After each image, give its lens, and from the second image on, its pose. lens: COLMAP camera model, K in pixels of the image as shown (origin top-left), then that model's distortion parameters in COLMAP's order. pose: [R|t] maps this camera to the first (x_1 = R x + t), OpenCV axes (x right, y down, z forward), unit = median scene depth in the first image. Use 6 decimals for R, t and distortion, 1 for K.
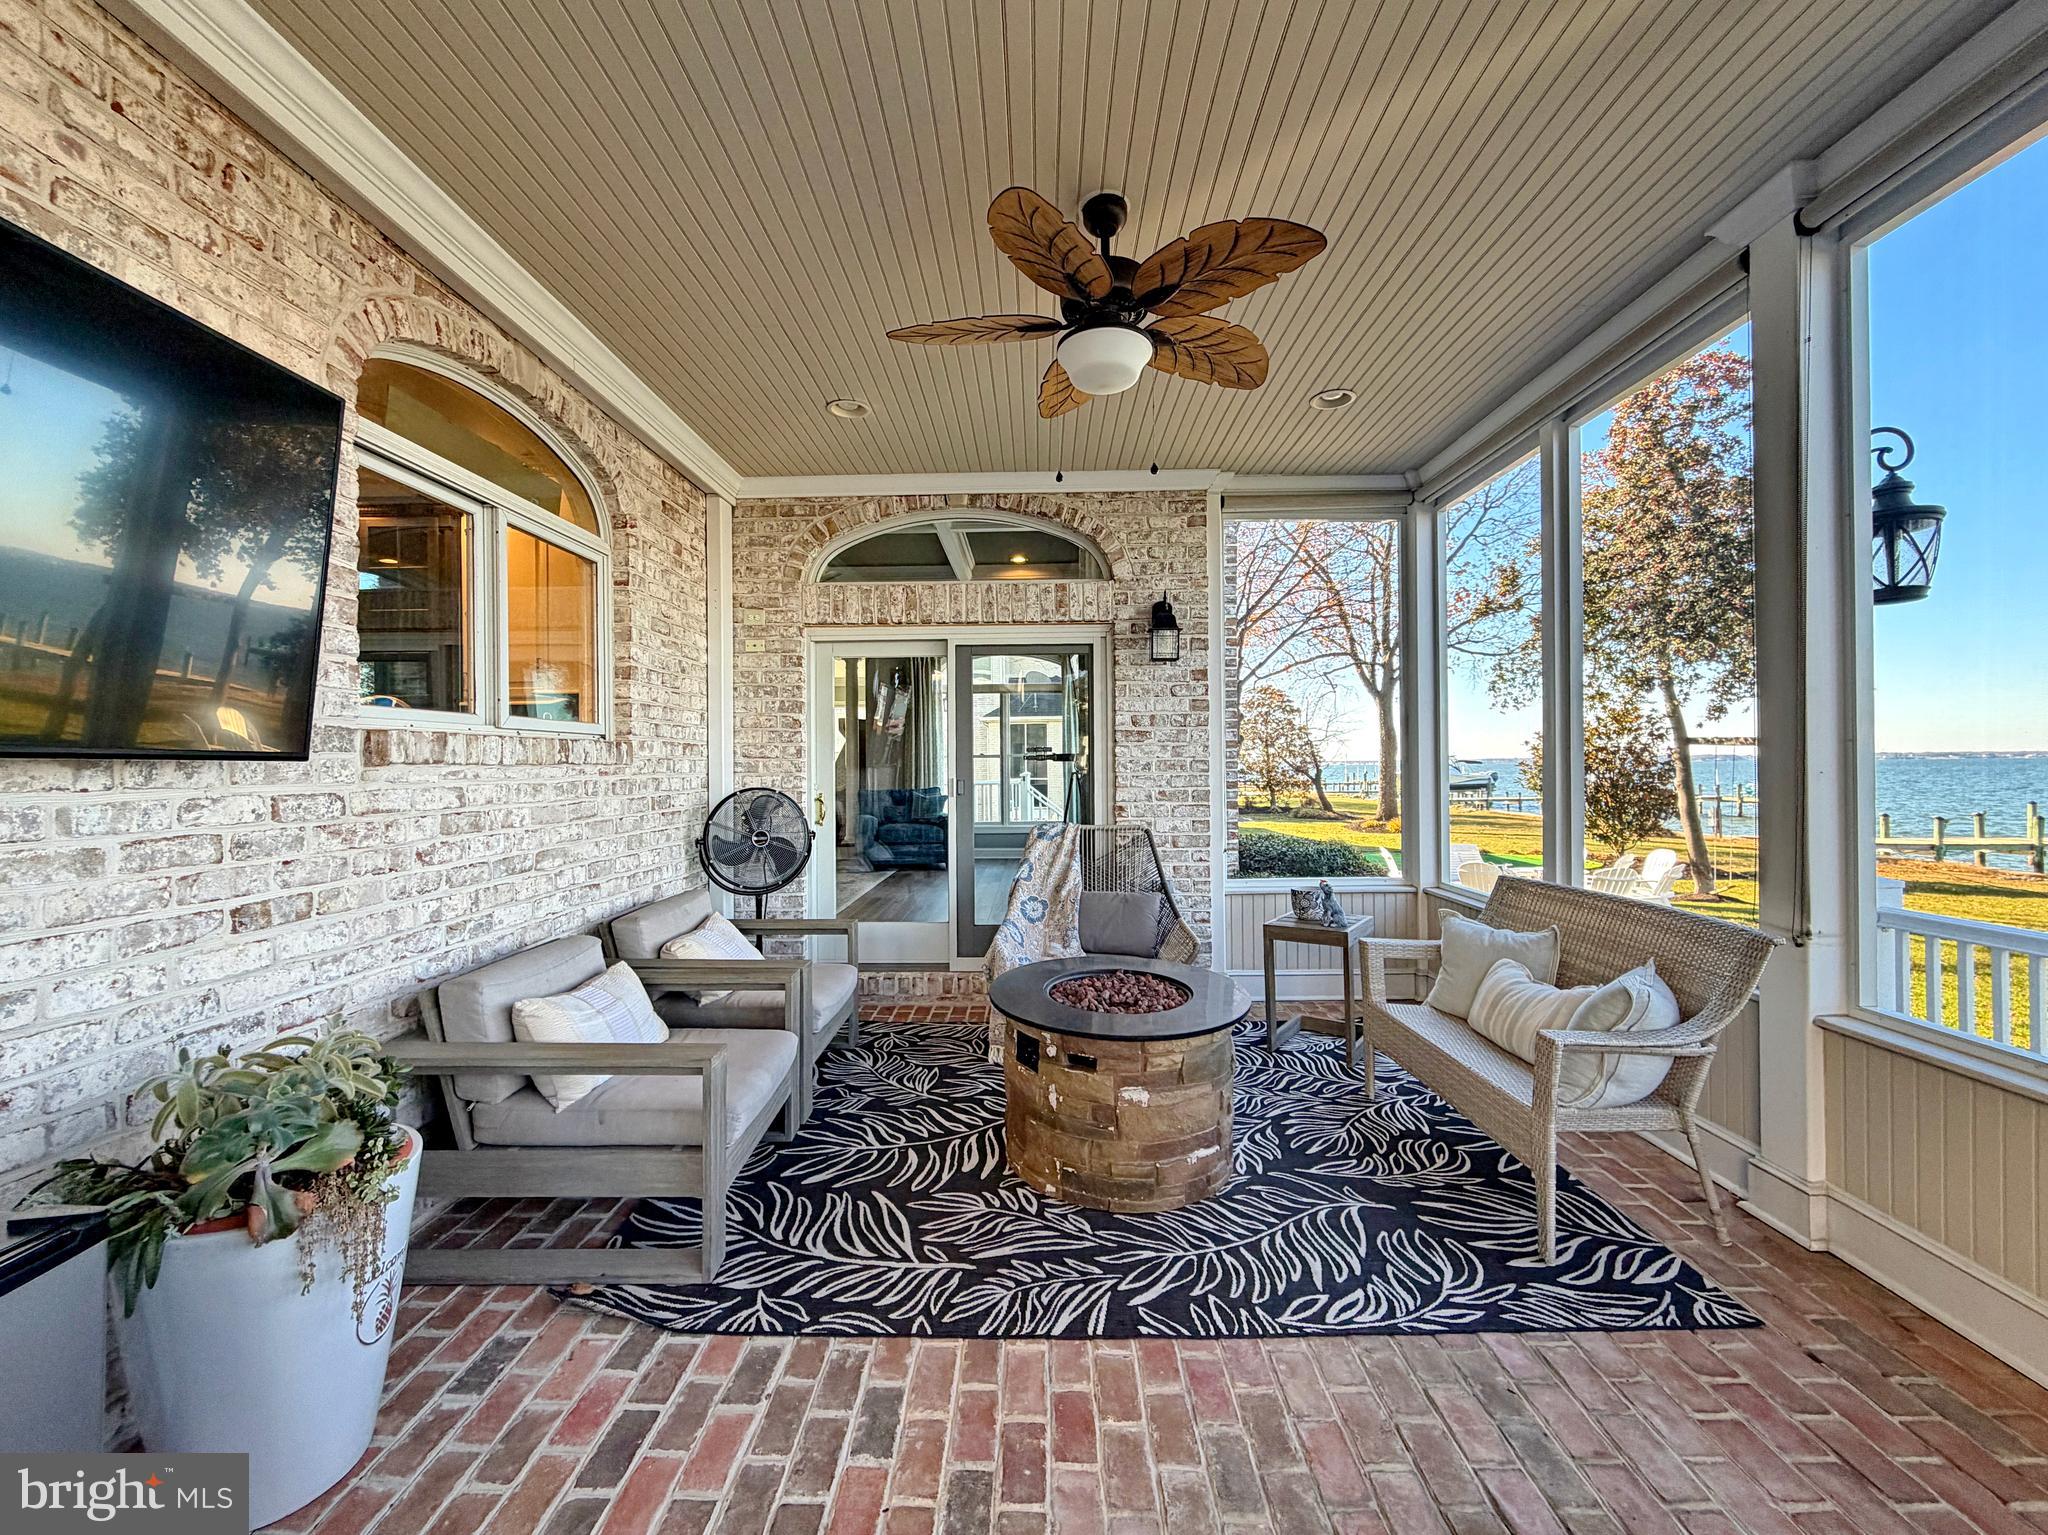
lens RADIAL K [[815.7, 0, 1014.2], [0, 815.7, 767.5], [0, 0, 1]] dist [-0.000709, -0.000125]
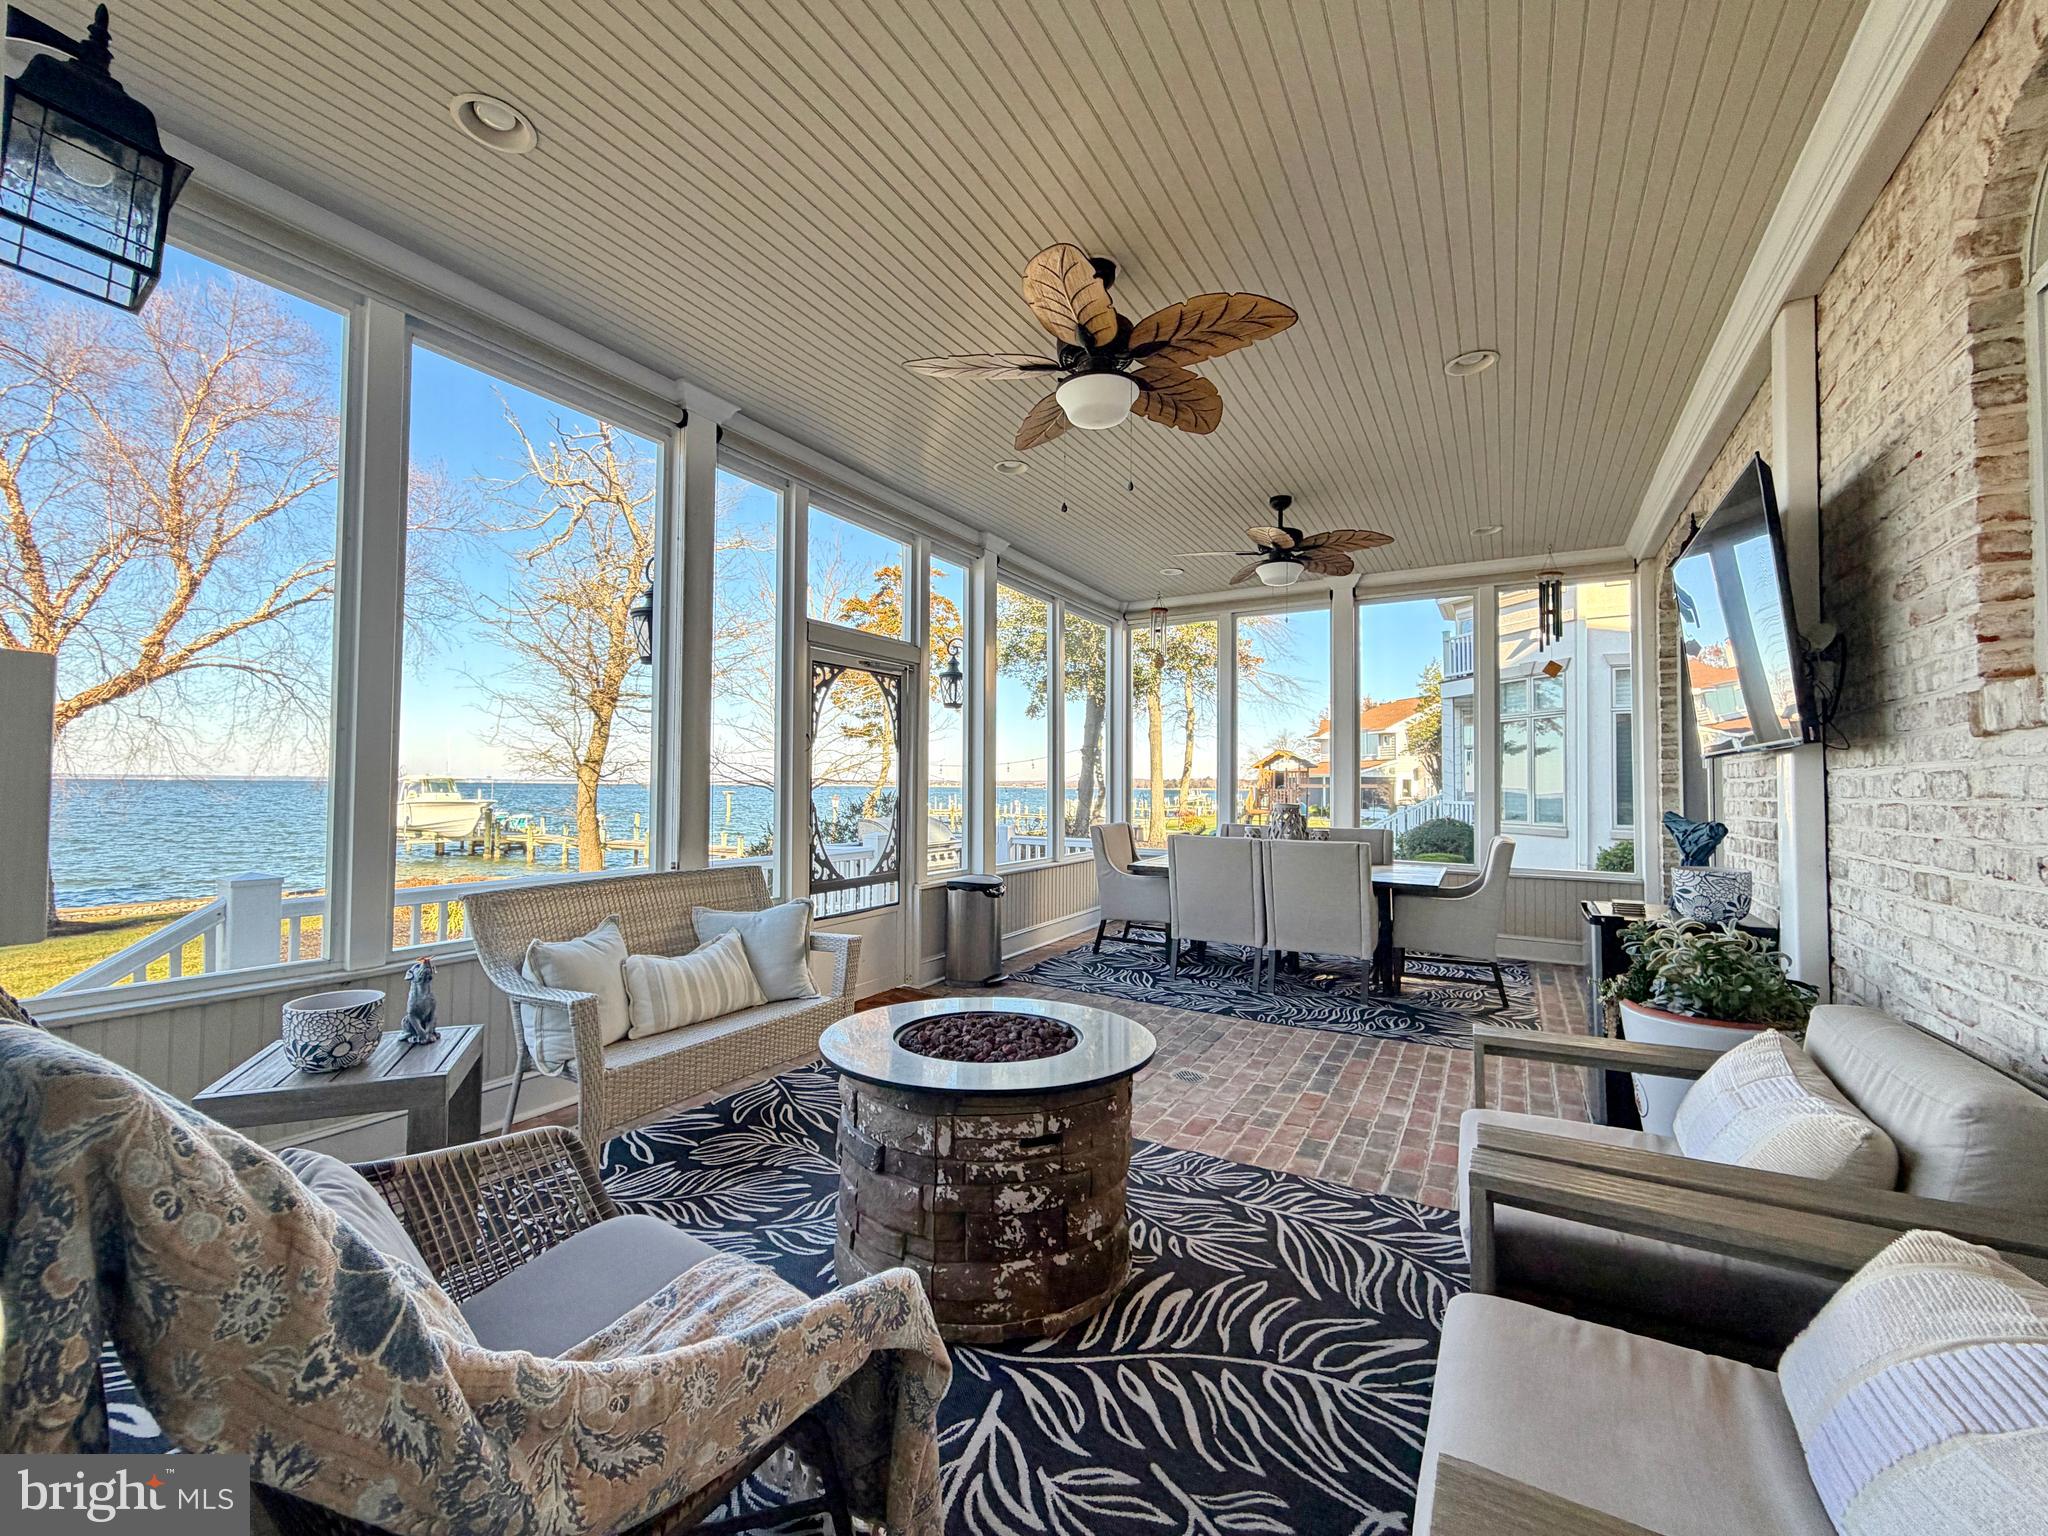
lens RADIAL K [[815.7, 0, 1020.0], [0, 815.7, 767.8], [0, 0, 1]] dist [-0.000709, -0.000125]
pose [[-0.873153, 0.013484, 0.487260, -0.318566], [-0.000270, 0.999604, -0.028146, 0.044488], [-0.487446, -0.024707, -0.872803, 1.883136]]
